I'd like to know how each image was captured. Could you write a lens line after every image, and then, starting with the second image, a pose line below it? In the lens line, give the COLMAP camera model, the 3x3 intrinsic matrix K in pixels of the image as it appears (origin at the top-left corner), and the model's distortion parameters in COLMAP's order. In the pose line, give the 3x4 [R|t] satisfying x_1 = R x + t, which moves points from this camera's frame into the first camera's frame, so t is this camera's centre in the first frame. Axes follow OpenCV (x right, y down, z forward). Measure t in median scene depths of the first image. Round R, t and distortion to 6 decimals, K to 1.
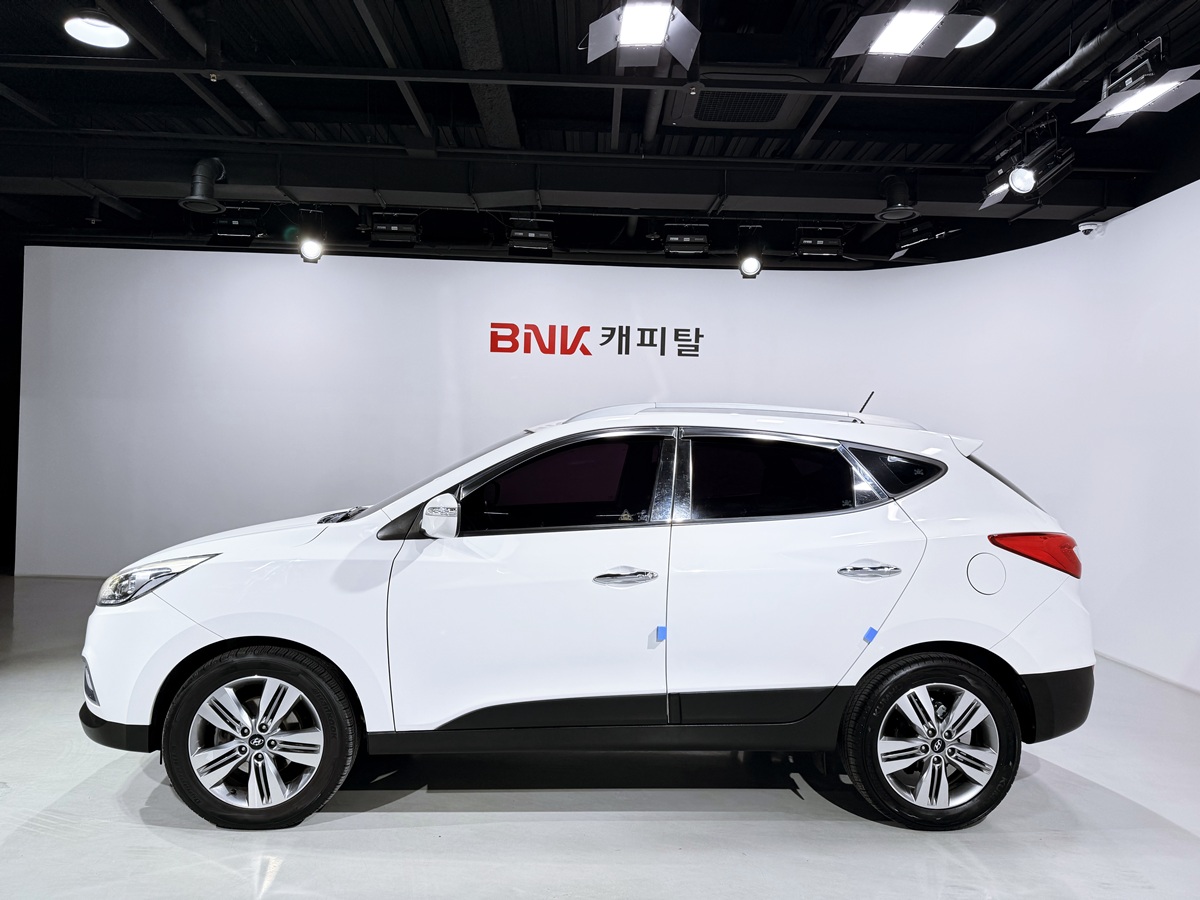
lens RADIAL K [[839.3, 0, 623.1], [0, 839.3, 449.8], [0, 0, 1]] dist [0.028312, -0.034079]
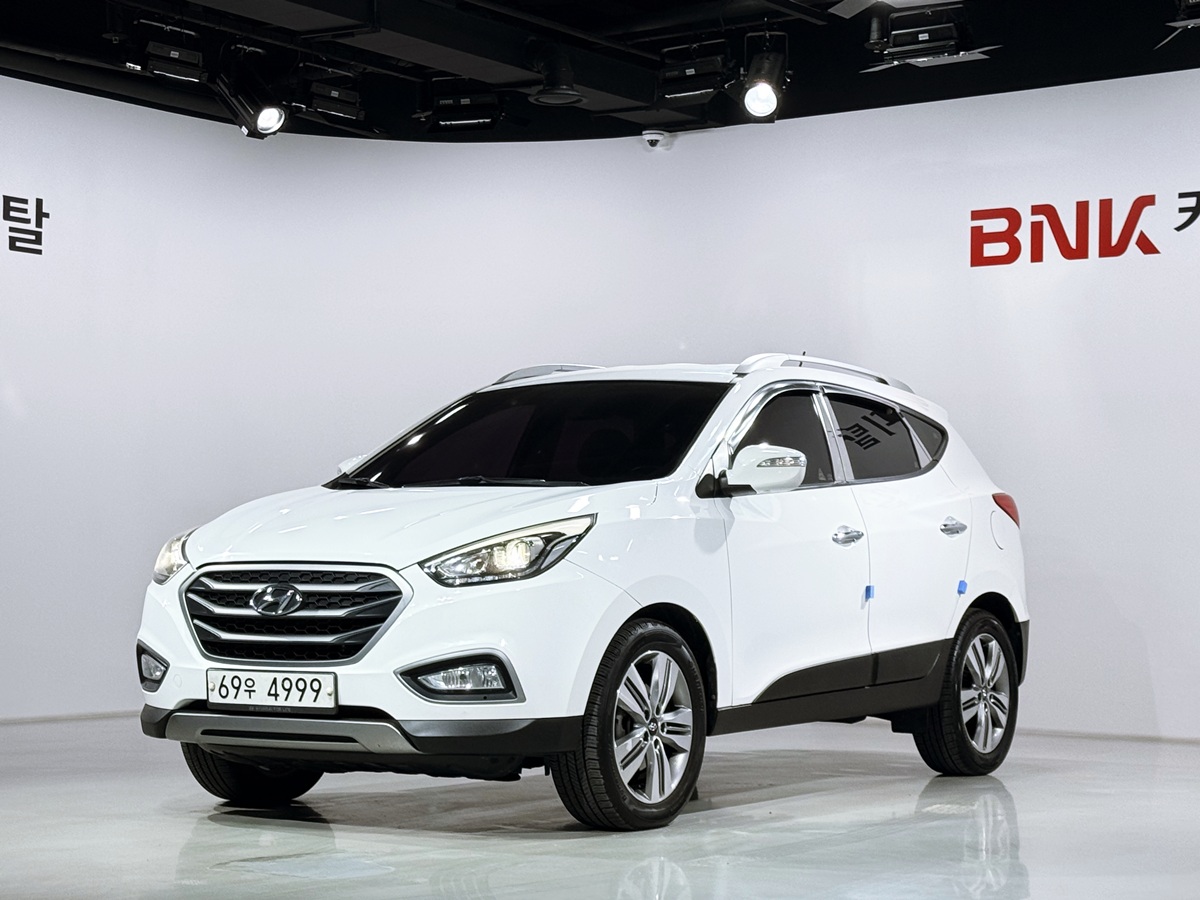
lens RADIAL K [[2349.2, 0, 596.7], [0, 2349.2, 460.9], [0, 0, 1]] dist [0.205562, 0.000000]
pose [[0.601047, 0.010110, 0.799150, -1.062858], [0.003681, 0.999874, -0.015418, 0.048474], [-0.799205, 0.012208, 0.600934, -0.183603]]
